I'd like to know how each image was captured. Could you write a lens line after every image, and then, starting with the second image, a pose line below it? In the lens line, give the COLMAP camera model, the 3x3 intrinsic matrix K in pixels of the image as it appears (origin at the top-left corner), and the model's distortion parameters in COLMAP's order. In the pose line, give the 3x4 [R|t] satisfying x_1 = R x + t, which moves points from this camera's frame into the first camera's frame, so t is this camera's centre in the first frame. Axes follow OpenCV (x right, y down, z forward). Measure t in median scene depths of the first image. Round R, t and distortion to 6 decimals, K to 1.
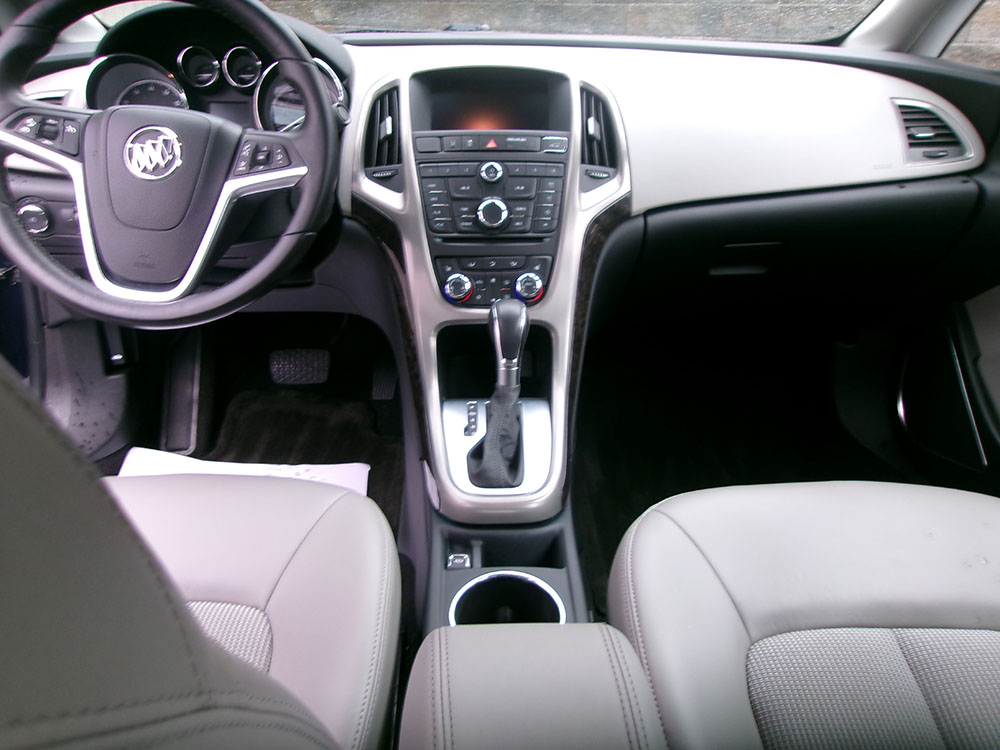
lens RADIAL K [[762.5, 0, 498.9], [0, 762.5, 379.9], [0, 0, 1]] dist [-0.017259, 0.025318]
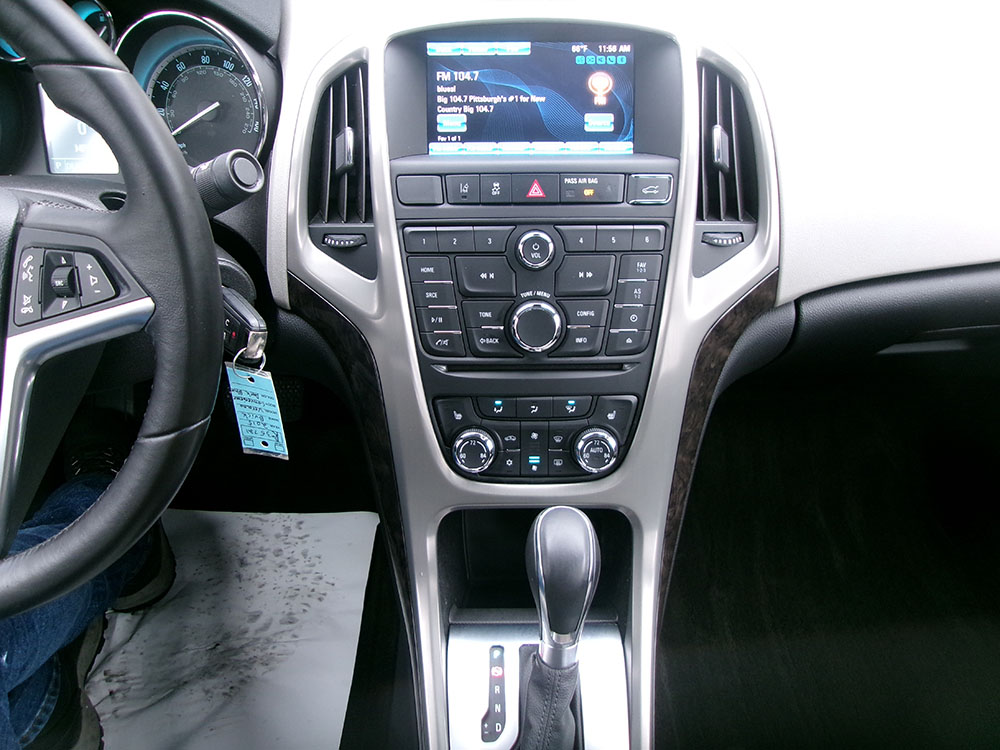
lens RADIAL K [[762.5, 0, 506.3], [0, 762.5, 367.6], [0, 0, 1]] dist [-0.017259, 0.025318]
pose [[0.999540, 0.014507, -0.026629, -0.014150], [-0.008454, 0.976638, 0.214724, -0.301972], [0.029121, -0.214400, 0.976312, 0.438402]]
